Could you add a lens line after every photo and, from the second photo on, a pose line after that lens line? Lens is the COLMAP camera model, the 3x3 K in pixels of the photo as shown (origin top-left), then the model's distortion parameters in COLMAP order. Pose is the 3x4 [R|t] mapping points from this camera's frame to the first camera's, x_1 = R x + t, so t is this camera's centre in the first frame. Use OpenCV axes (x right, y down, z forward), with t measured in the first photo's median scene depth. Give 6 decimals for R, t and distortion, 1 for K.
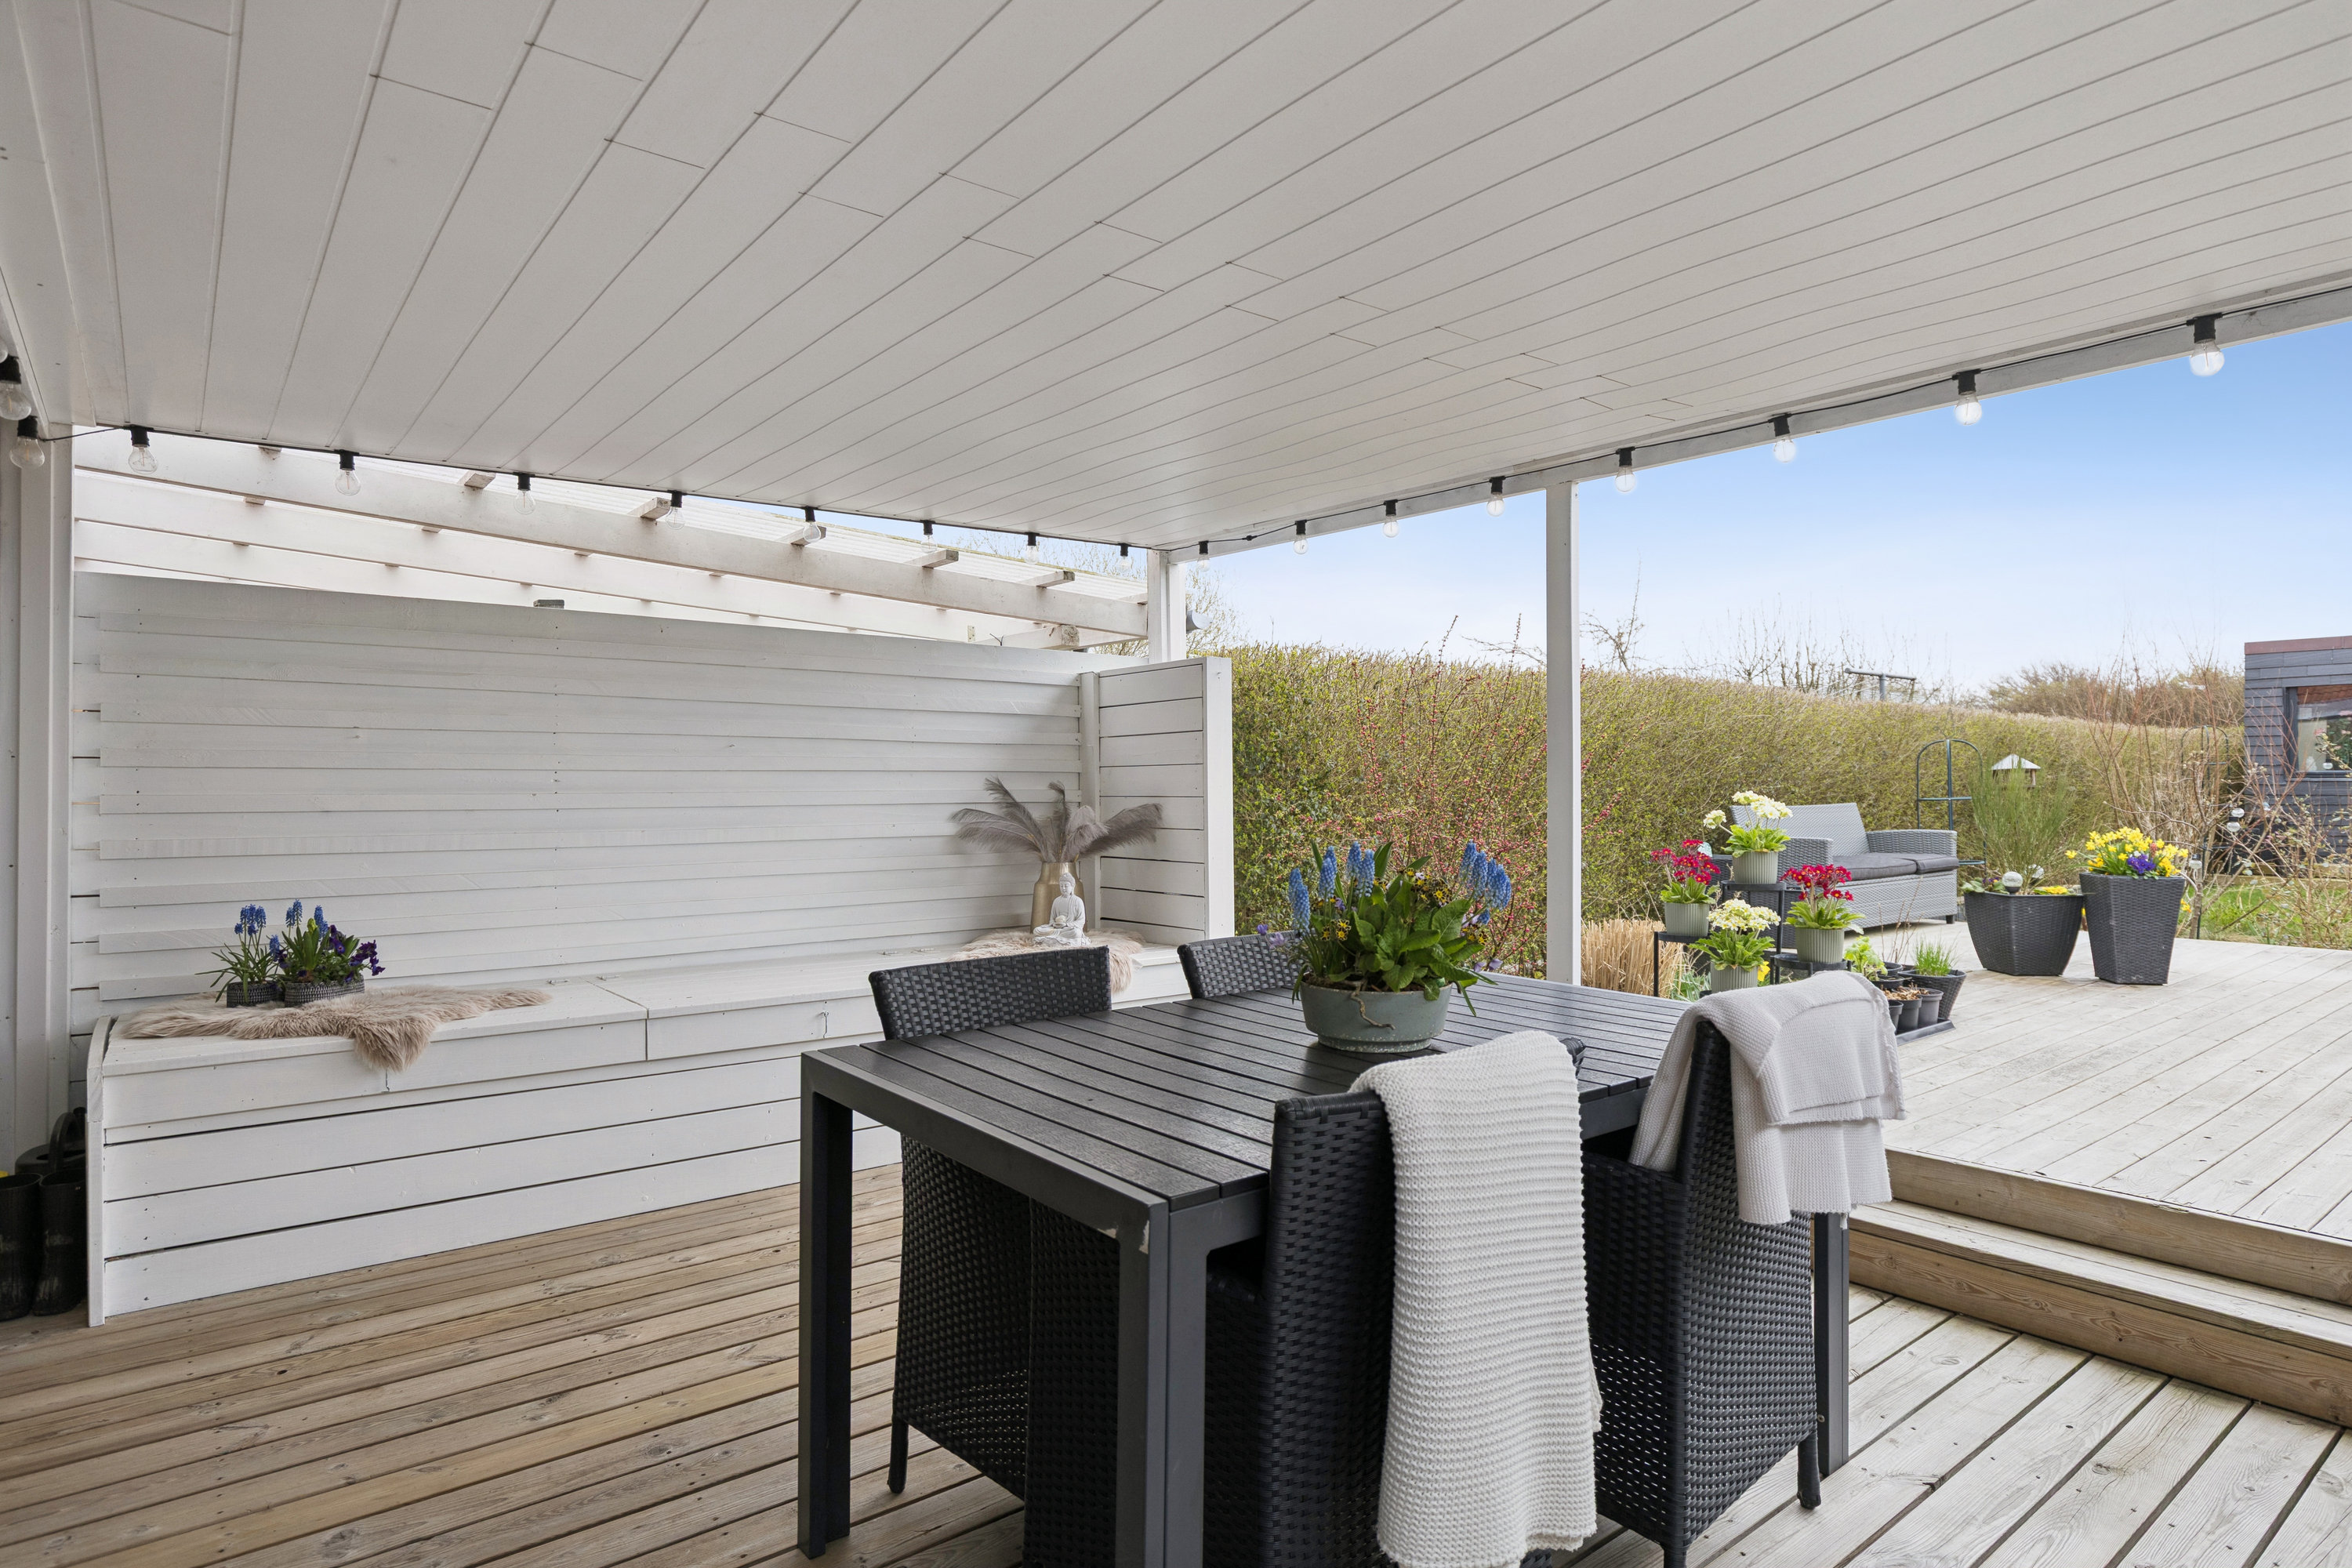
lens RADIAL K [[1268.2, 0, 1175.3], [0, 1268.2, 783.3], [0, 0, 1]] dist [0.001912, 0.000042]
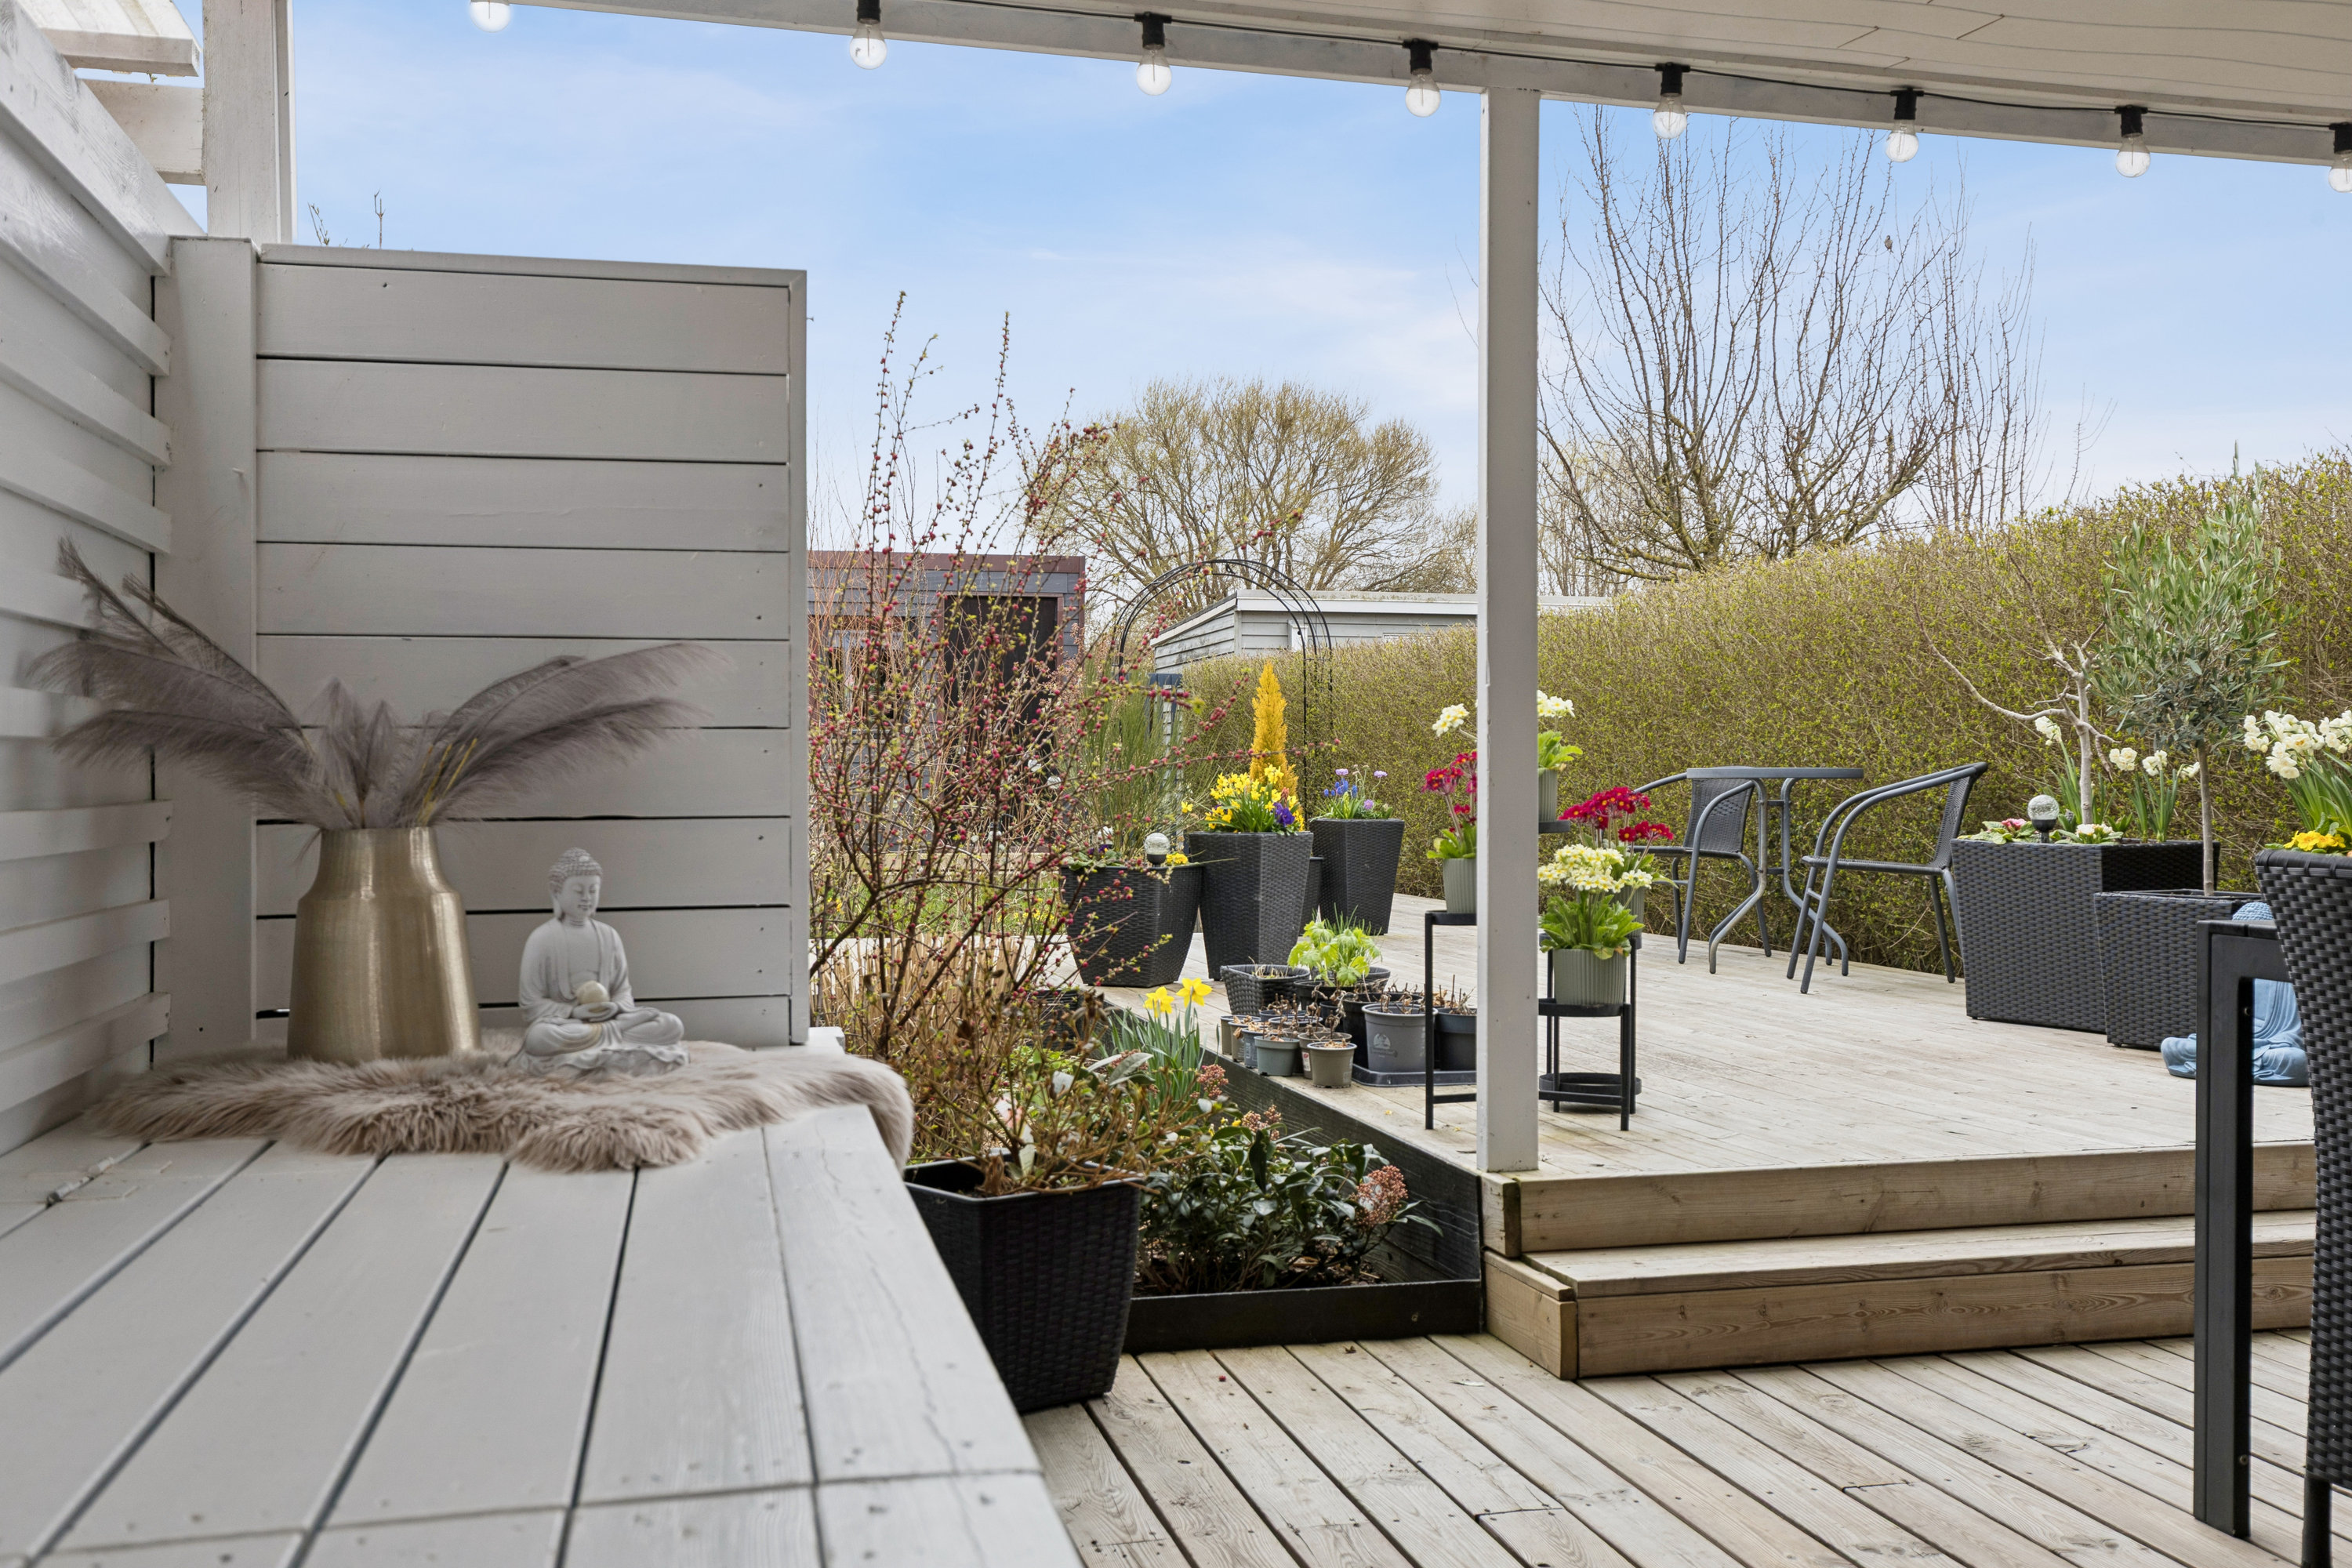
lens RADIAL K [[2276.7, 0, 1177.4], [0, 2276.7, 785.3], [0, 0, 1]] dist [0.001862, 0.000000]
pose [[0.410722, 0.000133, 0.911761, -0.613346], [-0.004778, 0.999987, 0.002006, 0.058502], [-0.911748, -0.005181, 0.410717, 0.688648]]
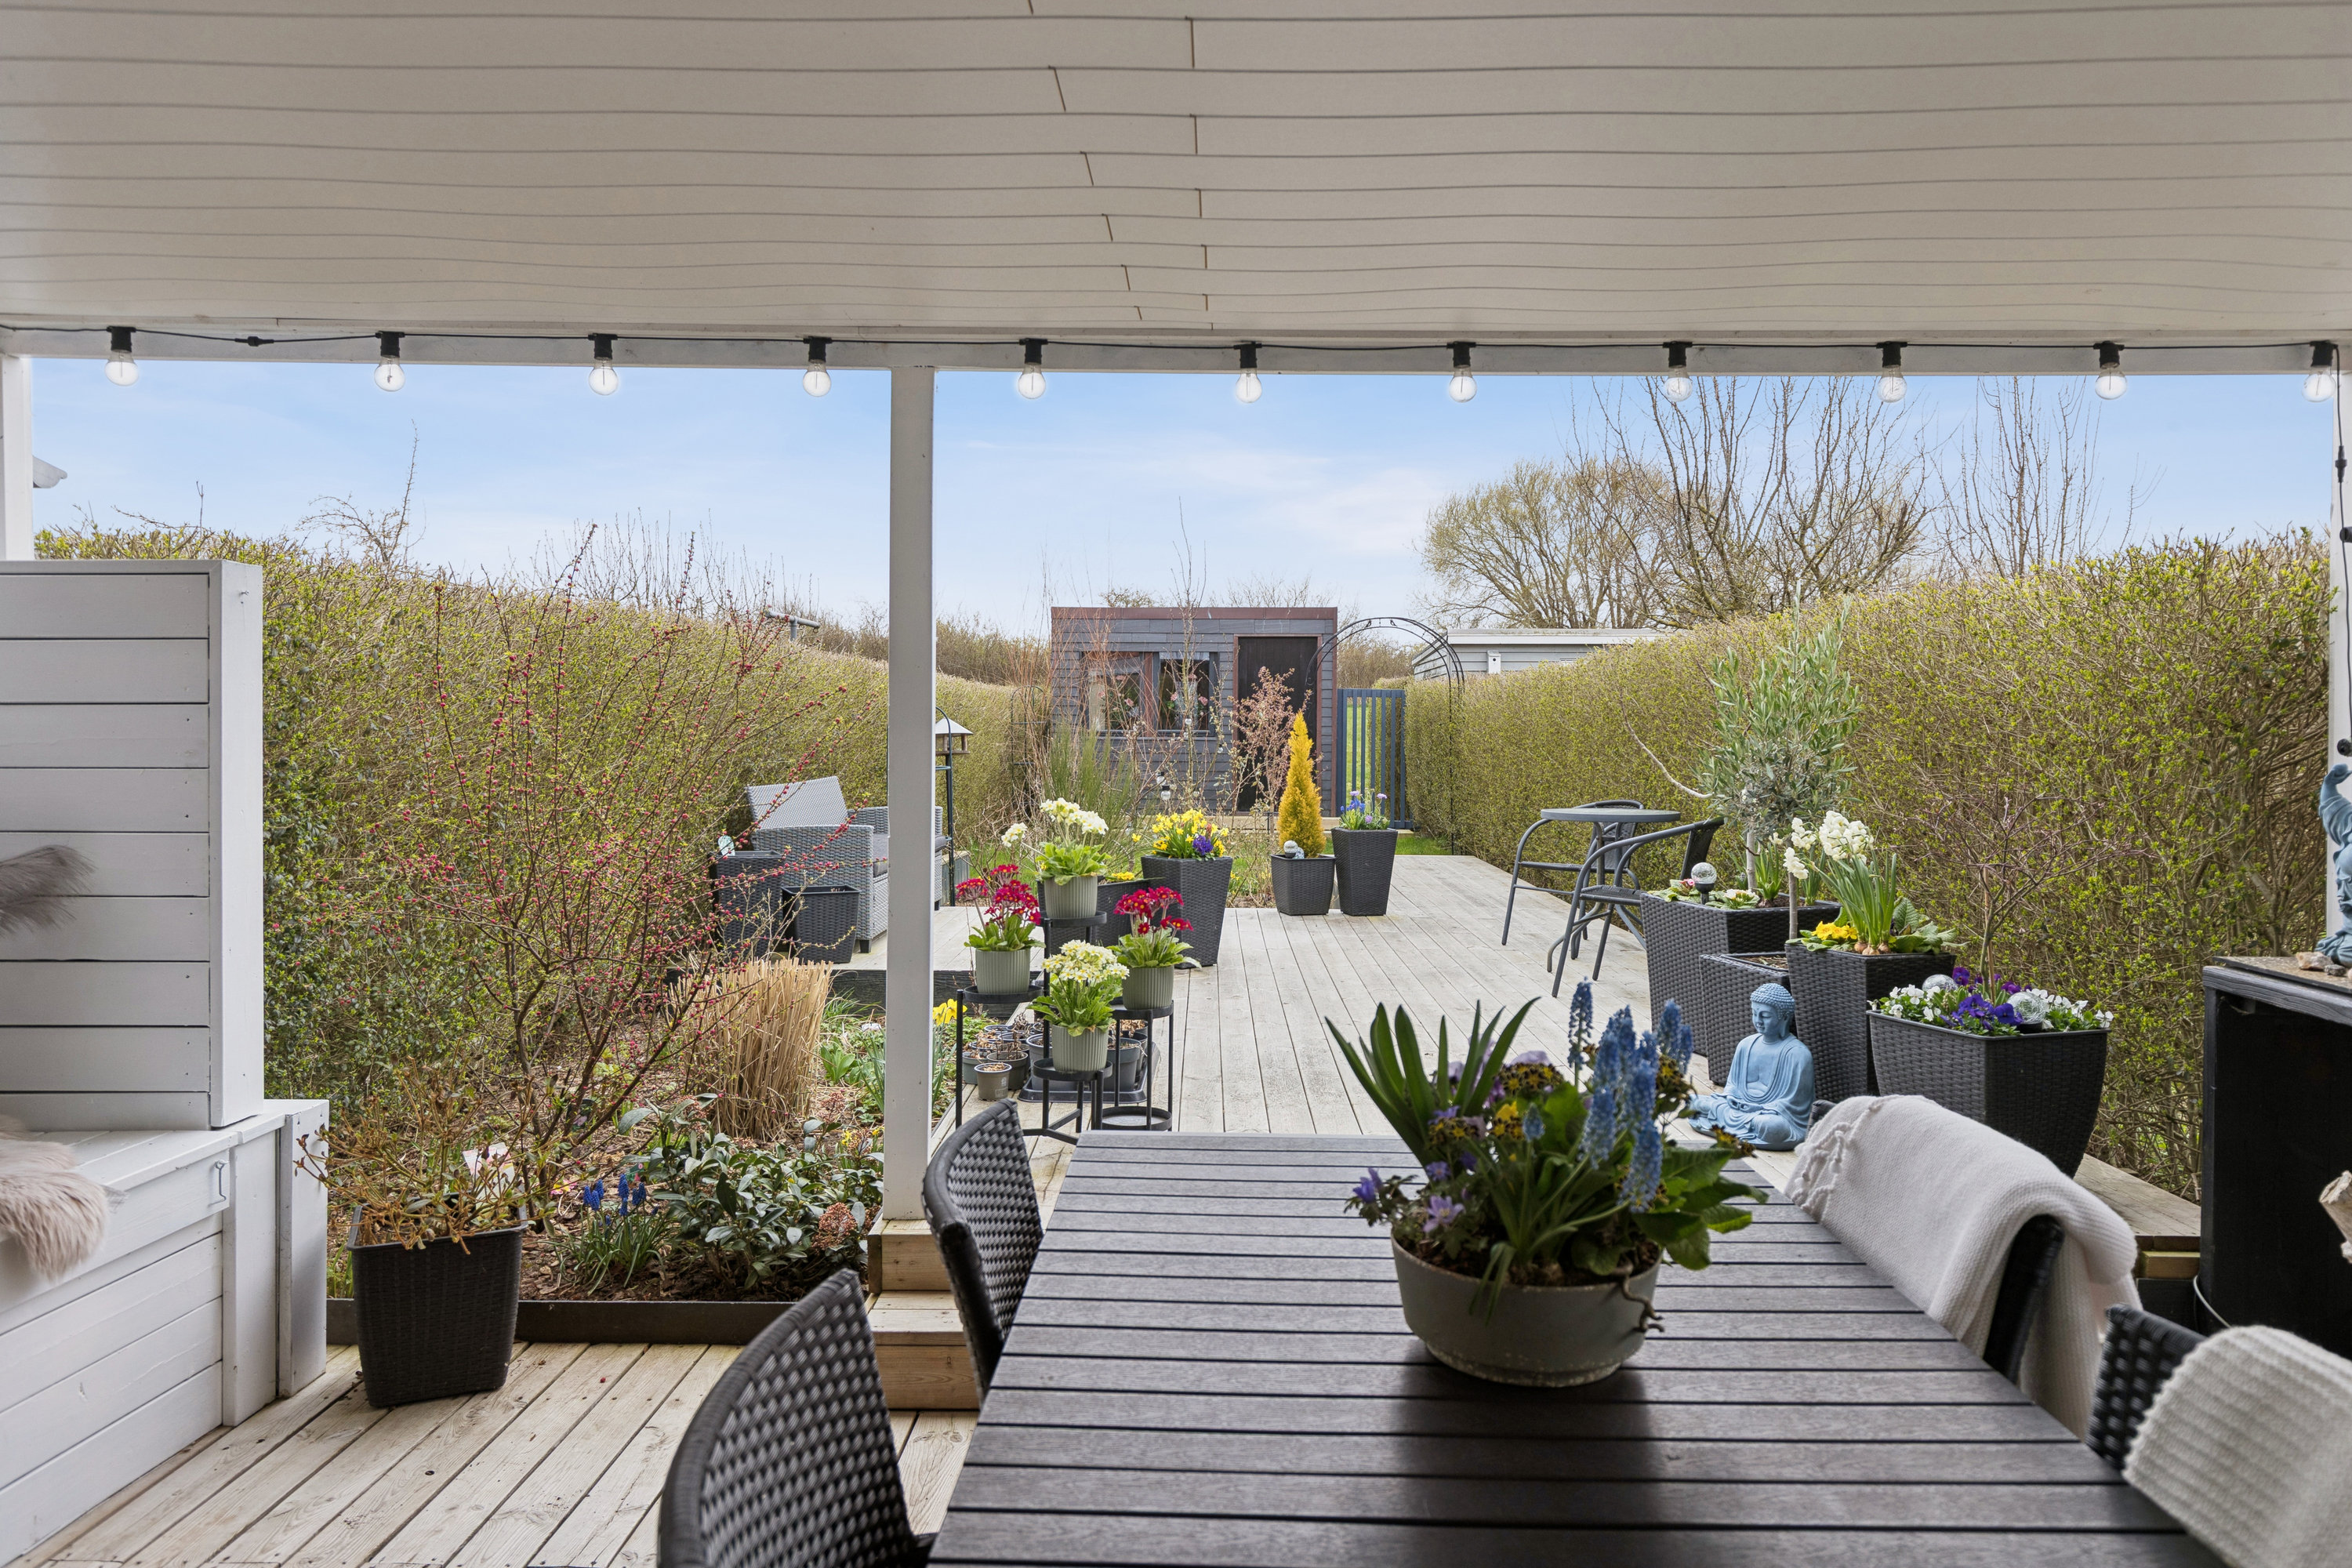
lens RADIAL K [[1540.3, 0, 1180.8], [0, 1540.3, 758.8], [0, 0, 1]] dist [0.004355, 0.002124]
pose [[0.633881, -0.011943, 0.773338, -0.240581], [-0.007059, 0.999750, 0.021226, -0.039440], [-0.773398, -0.018914, 0.633638, 0.334235]]
